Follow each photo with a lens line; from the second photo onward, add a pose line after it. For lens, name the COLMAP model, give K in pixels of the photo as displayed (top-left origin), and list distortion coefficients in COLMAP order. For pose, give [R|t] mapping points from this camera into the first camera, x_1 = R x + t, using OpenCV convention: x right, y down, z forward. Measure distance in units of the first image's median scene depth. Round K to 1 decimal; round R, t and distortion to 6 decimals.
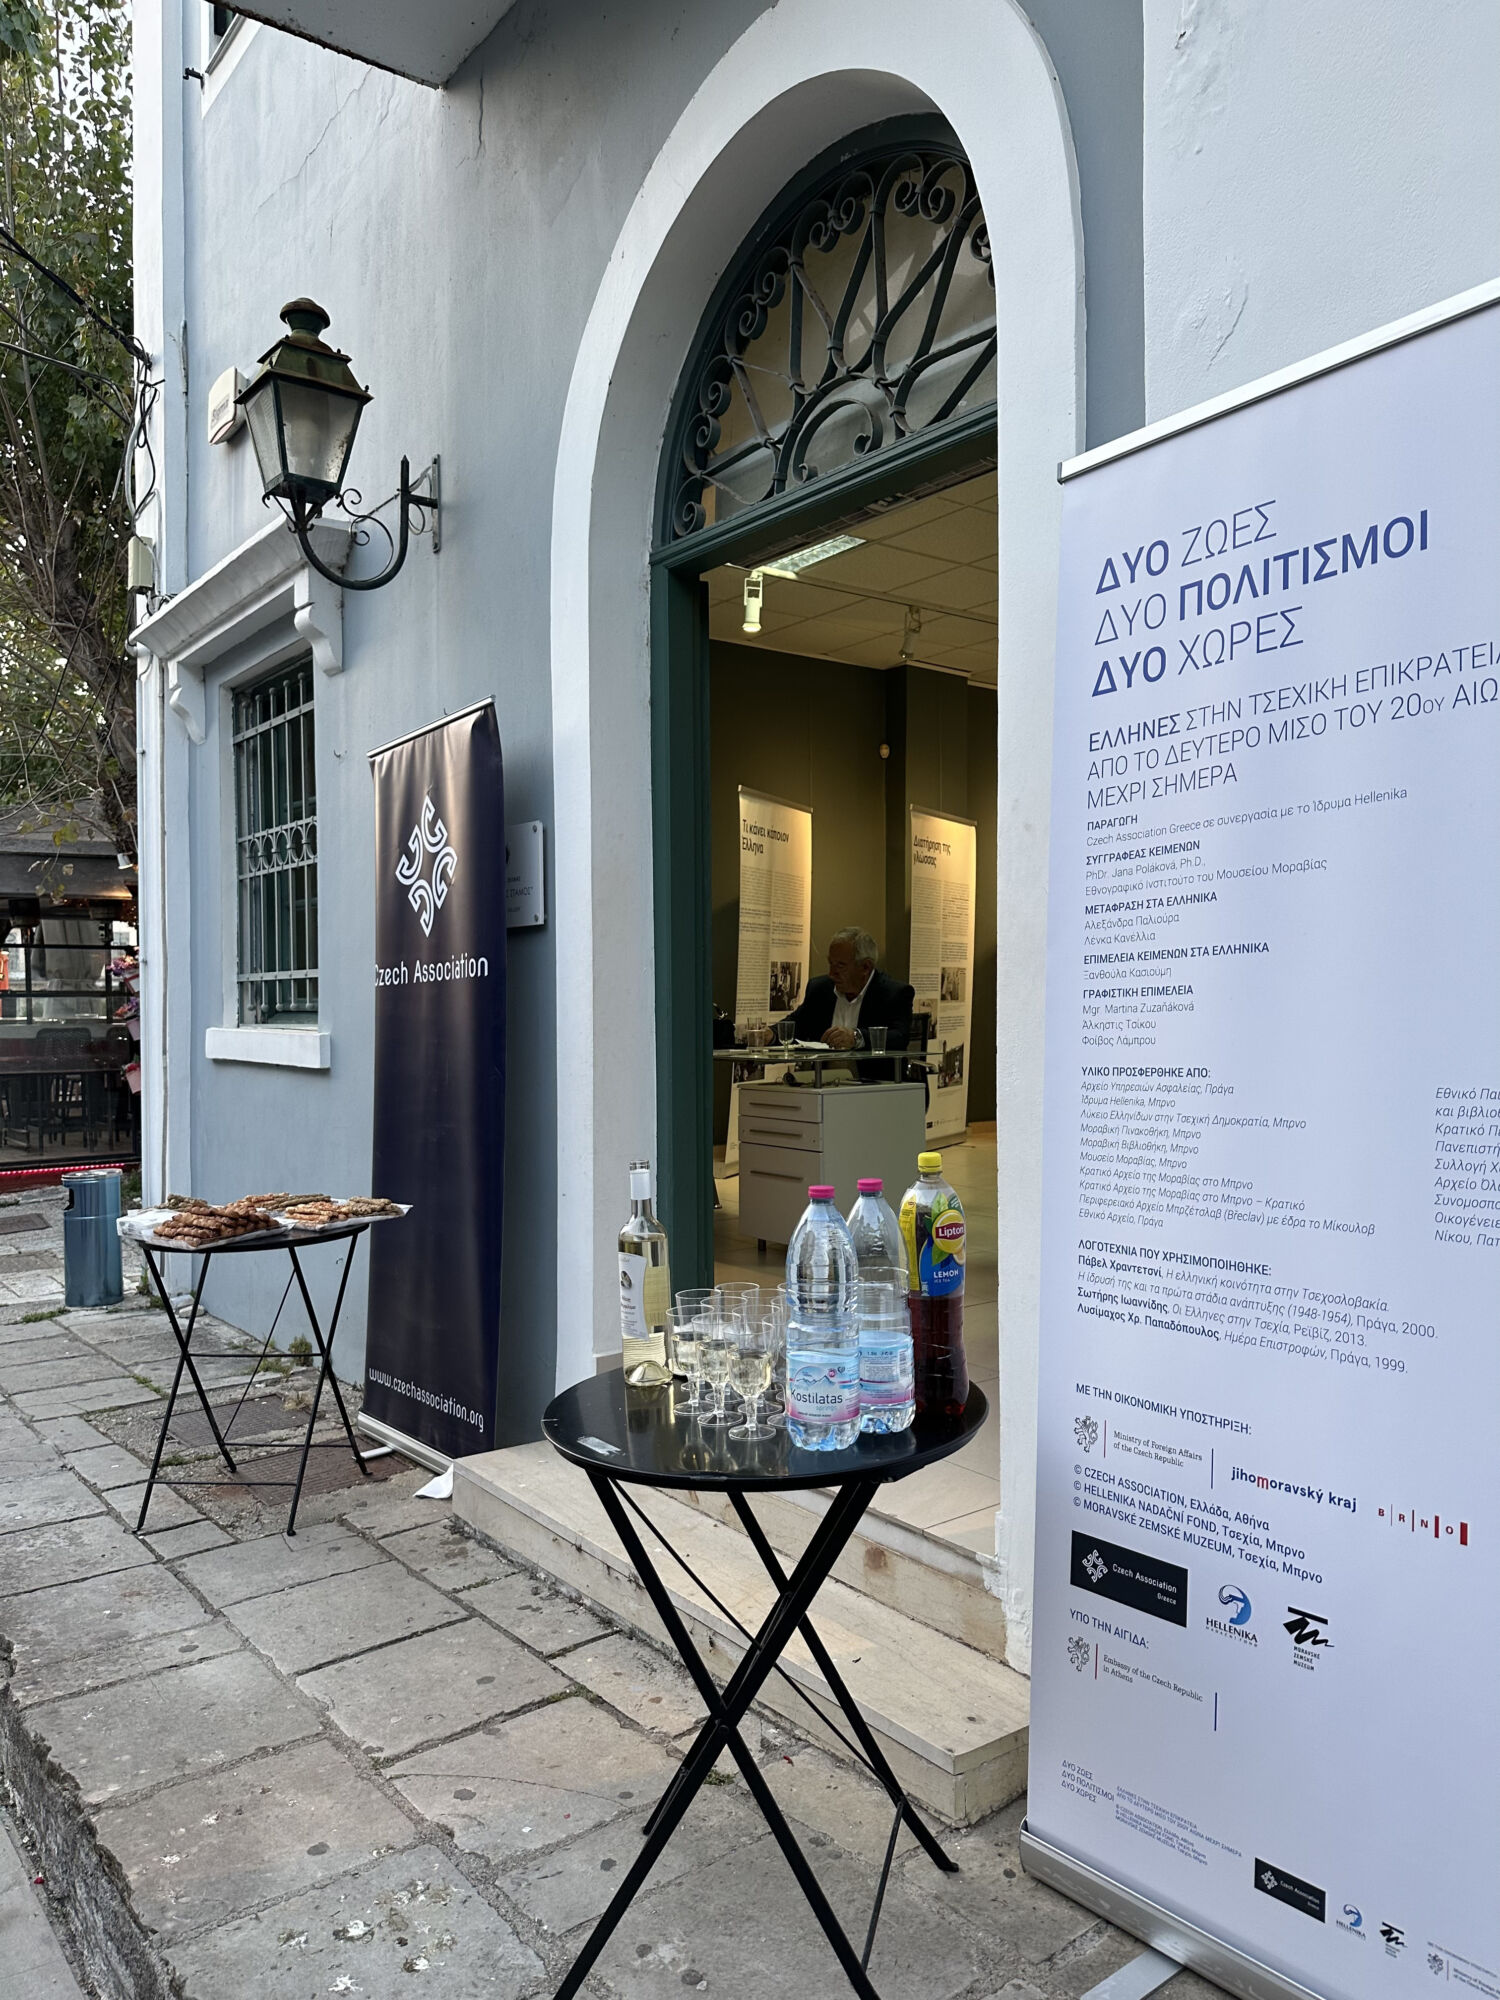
lens RADIAL K [[1399.5, 0, 752.1], [0, 1399.5, 1002.5], [0, 0, 1]] dist [0.017988, -0.044966]
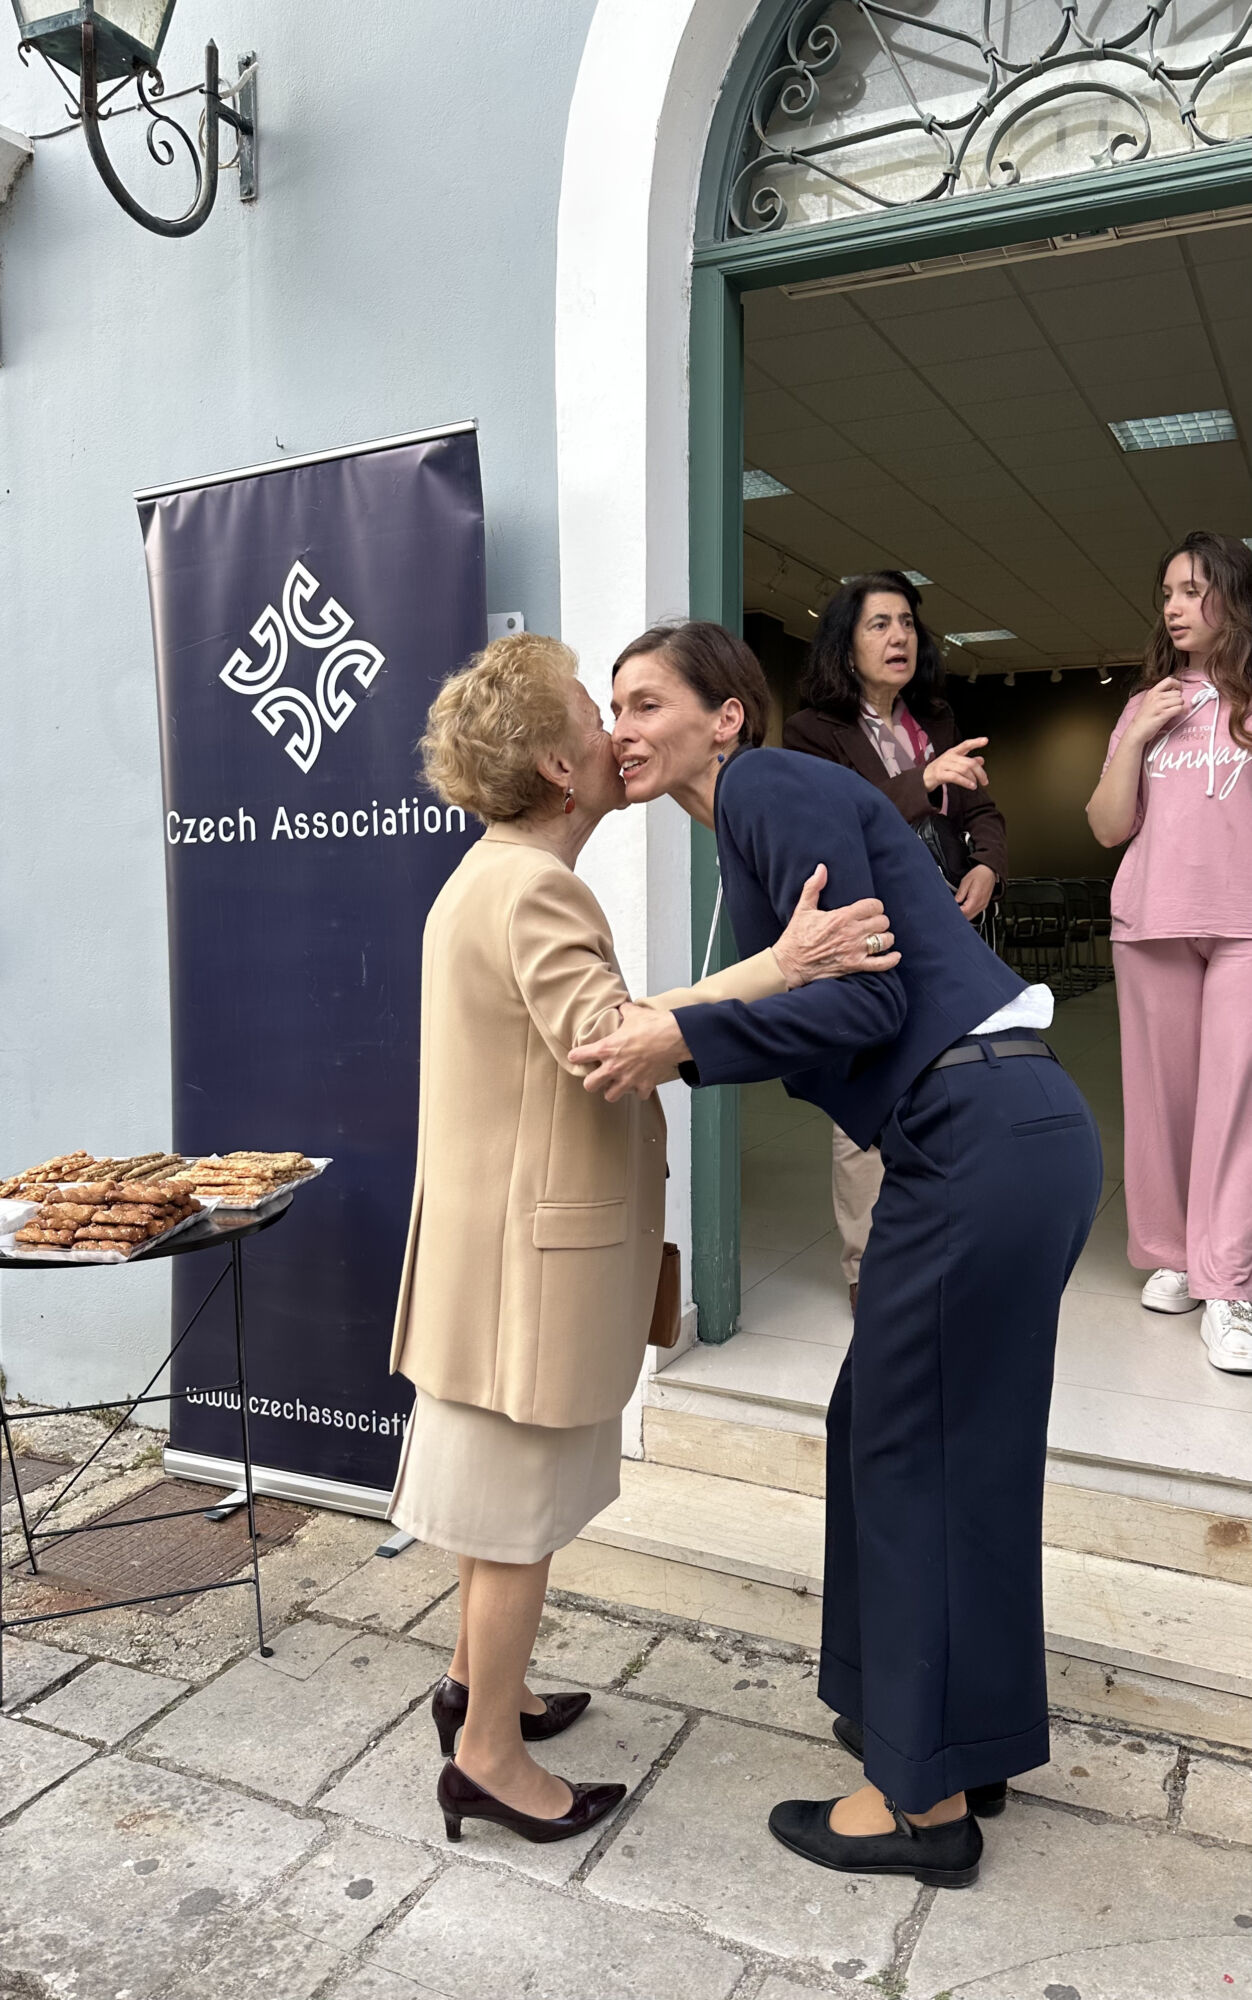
lens RADIAL K [[1408.5, 0, 626.8], [0, 1408.5, 1008.6], [0, 0, 1]] dist [-0.008599, -0.010746]
pose [[0.893768, -0.041158, 0.446636, -0.408308], [-0.000884, 0.995617, 0.093516, 0.004398], [-0.448528, -0.083976, 0.889815, 0.303123]]
